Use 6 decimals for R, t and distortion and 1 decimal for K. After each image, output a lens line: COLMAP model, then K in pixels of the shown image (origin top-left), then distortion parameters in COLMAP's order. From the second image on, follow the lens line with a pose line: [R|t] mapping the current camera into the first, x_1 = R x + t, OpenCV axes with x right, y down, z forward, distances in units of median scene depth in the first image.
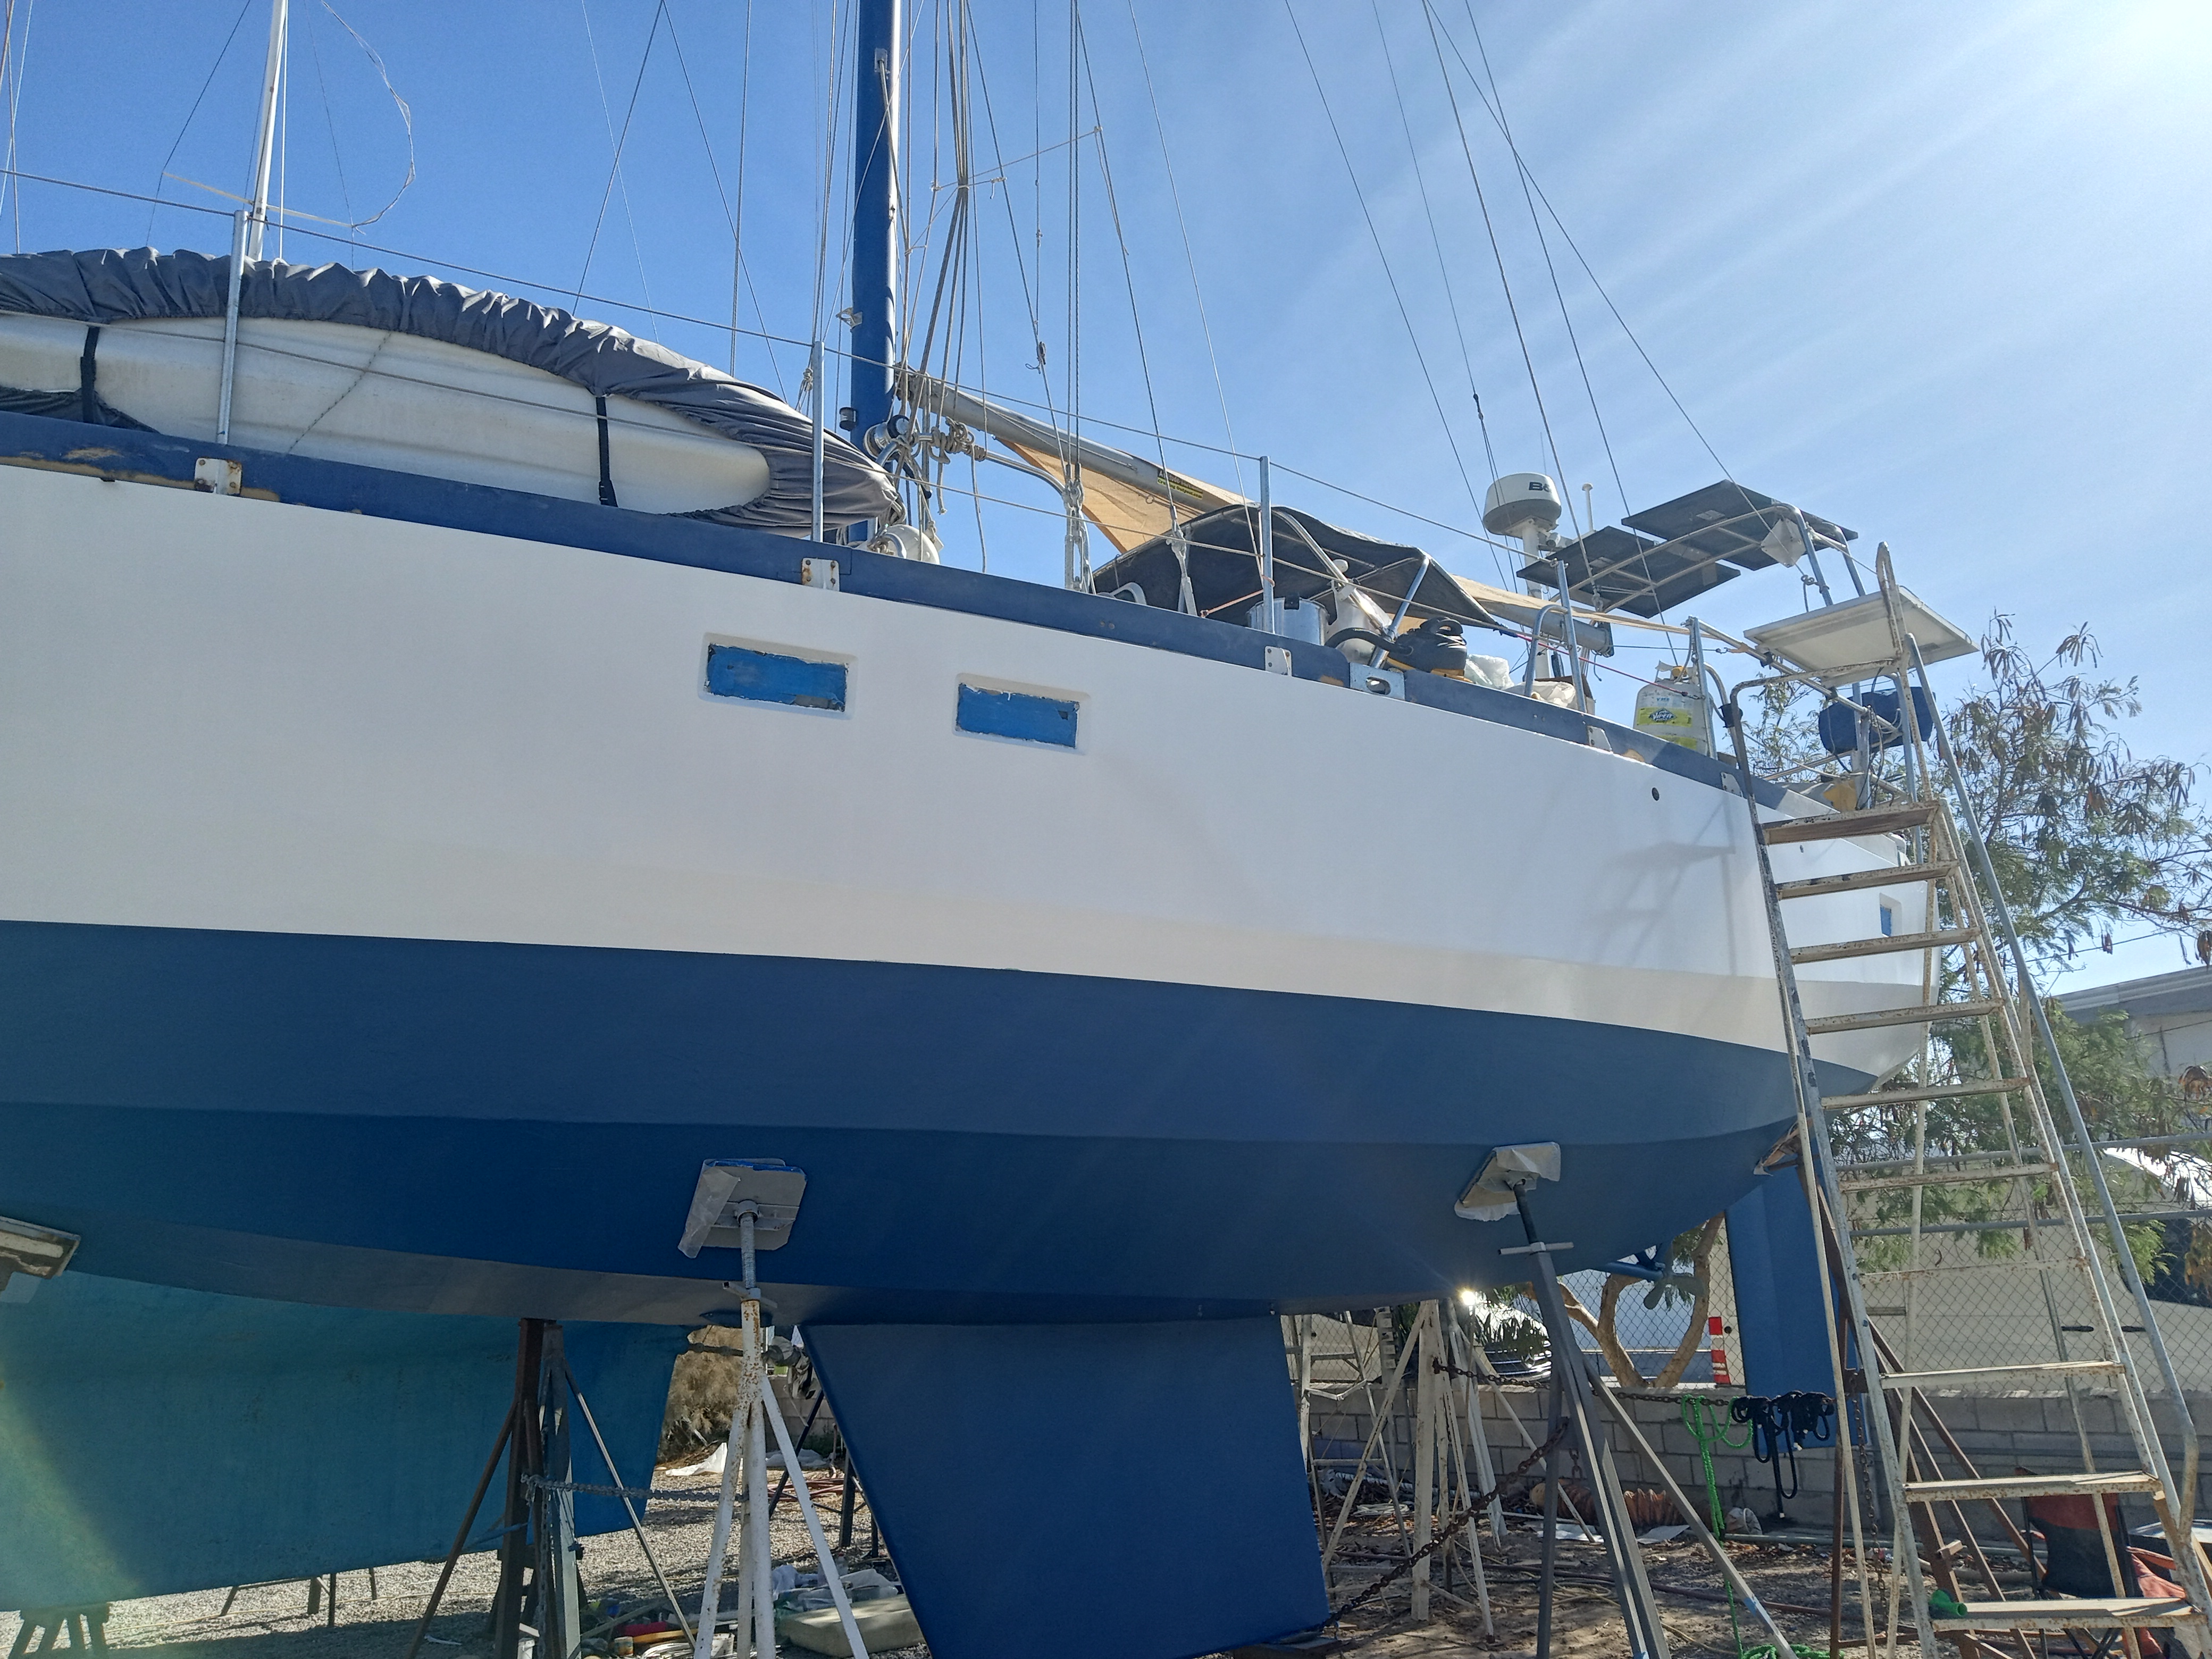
lens RADIAL K [[1791.8, 0, 1106.0], [0, 1791.8, 829.5], [0, 0, 1]] dist [-0.002432, -0.004874]
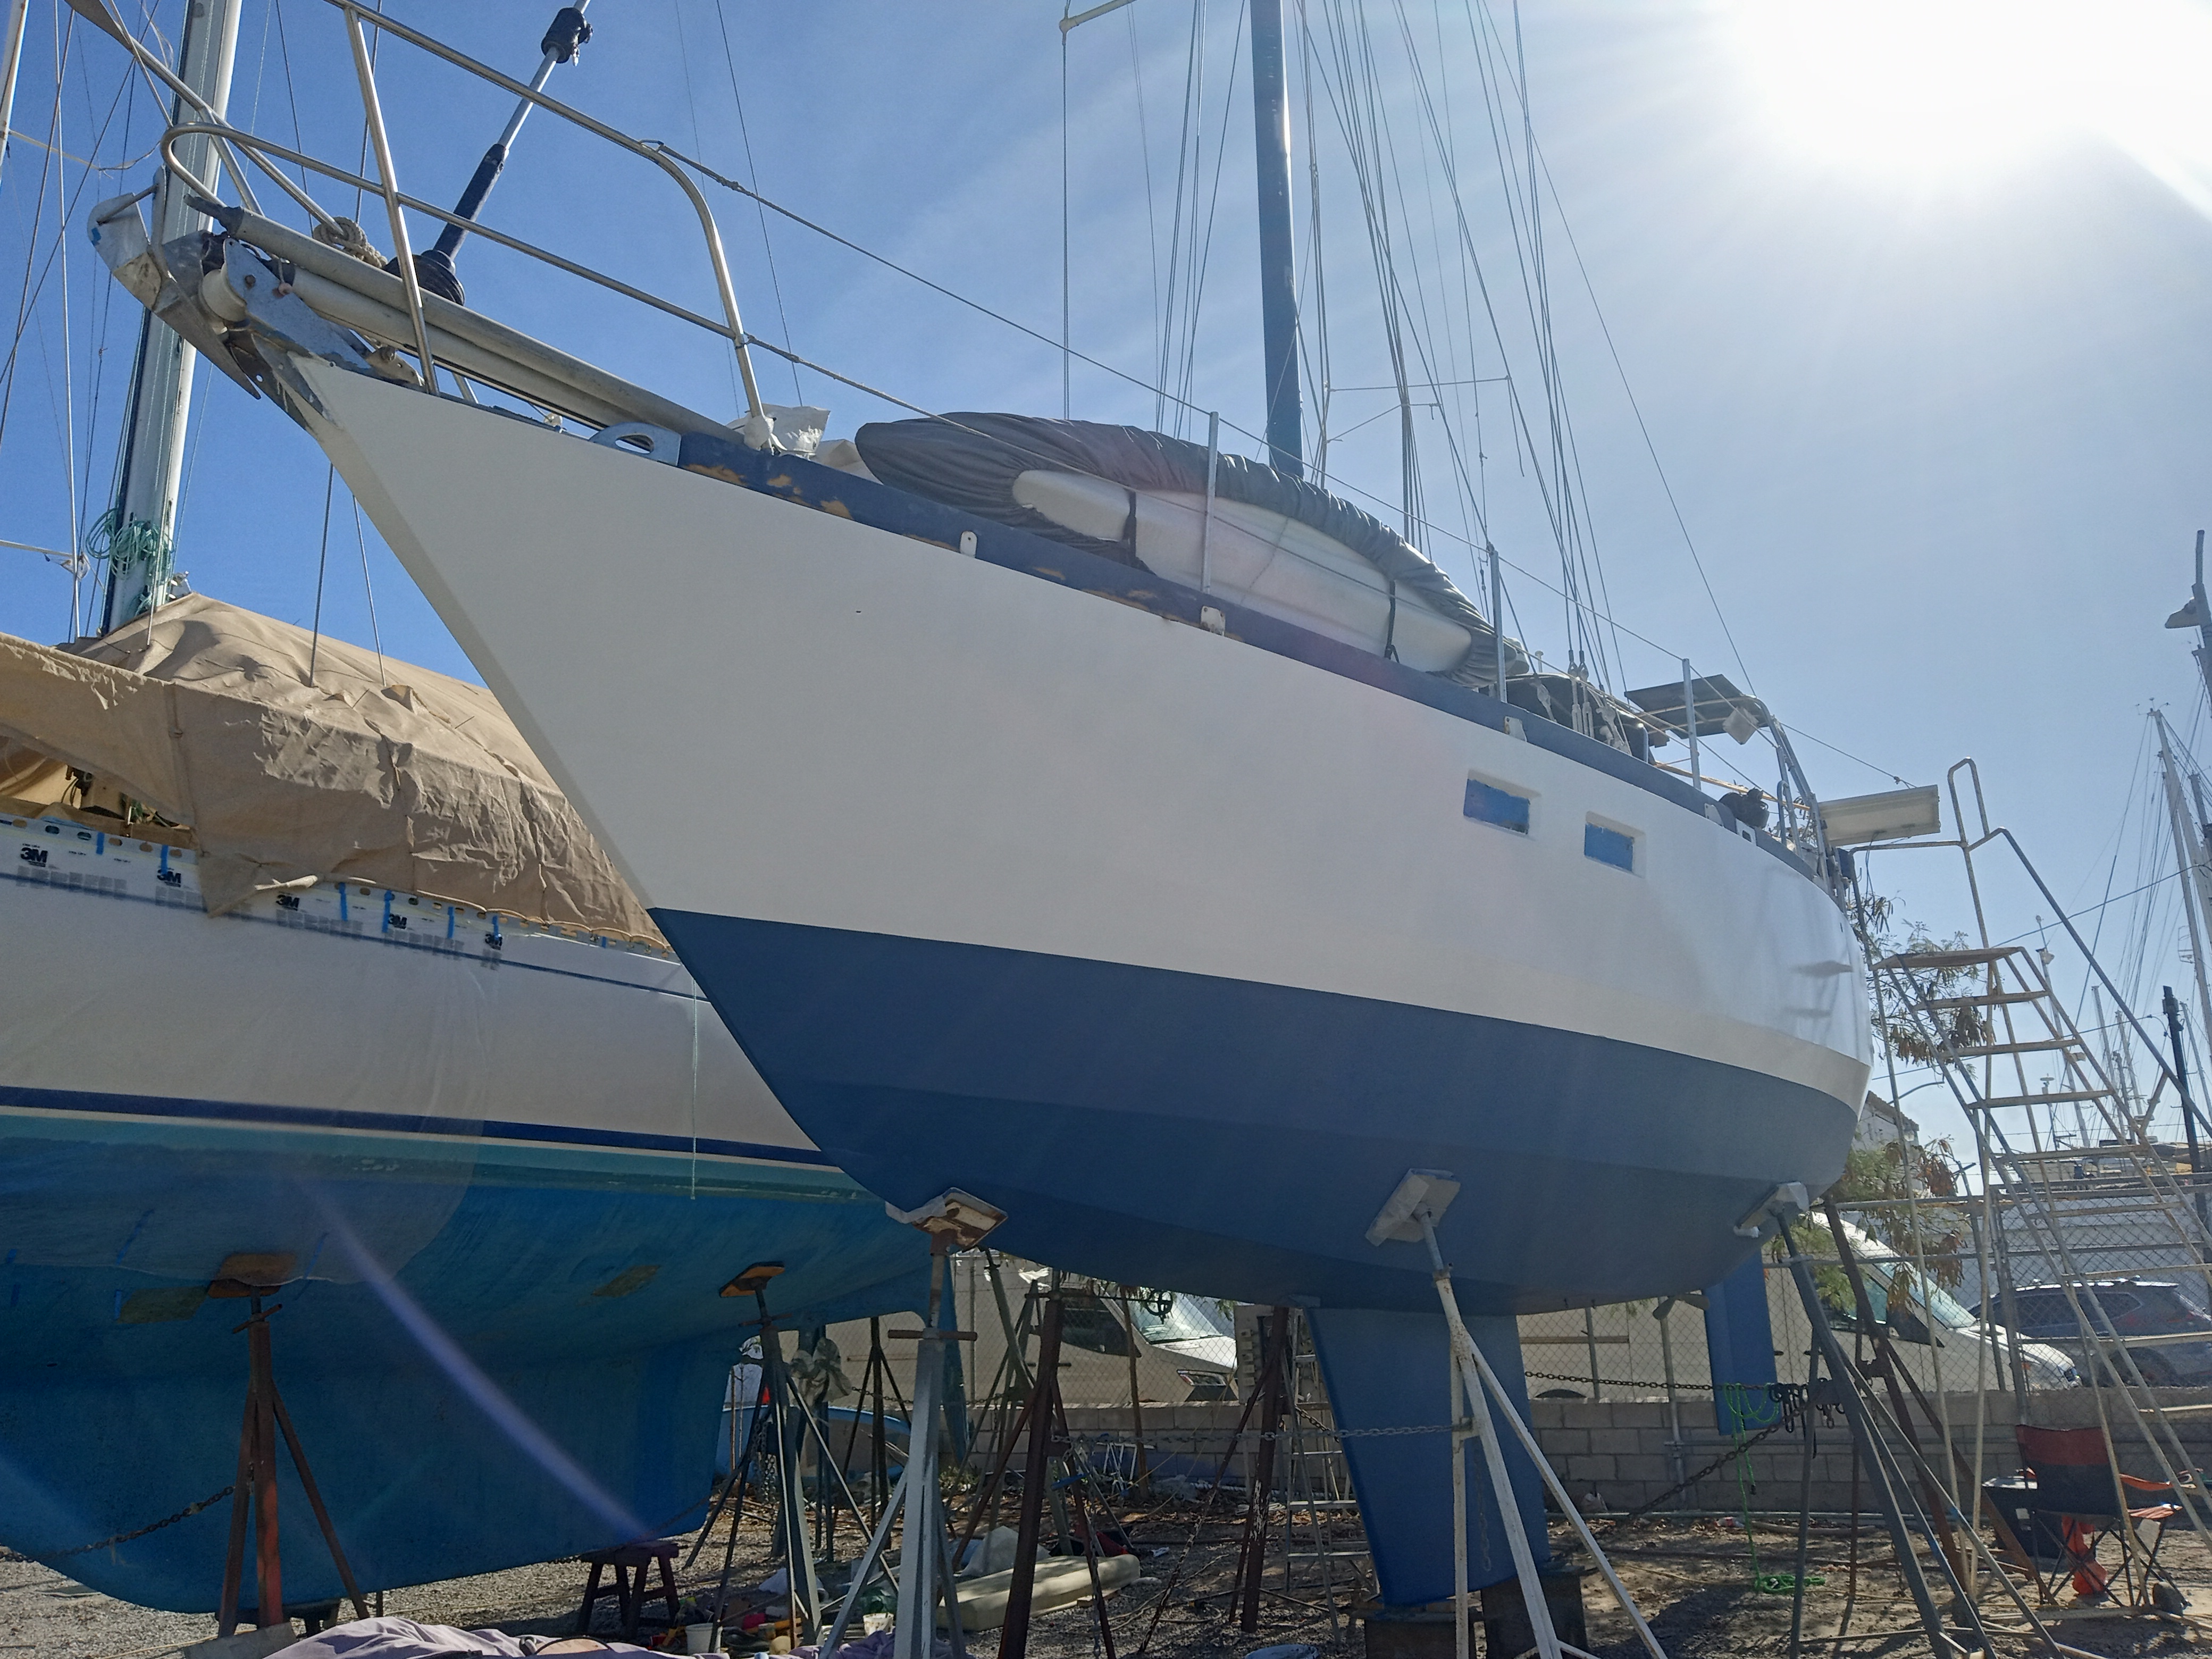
lens RADIAL K [[1791.8, 0, 1106.0], [0, 1791.8, 829.5], [0, 0, 1]] dist [-0.002432, -0.004874]
pose [[0.951739, 0.088839, 0.293770, -0.887458], [-0.079843, 0.995901, -0.042500, 0.012542], [-0.296341, 0.016994, 0.954931, -0.196118]]
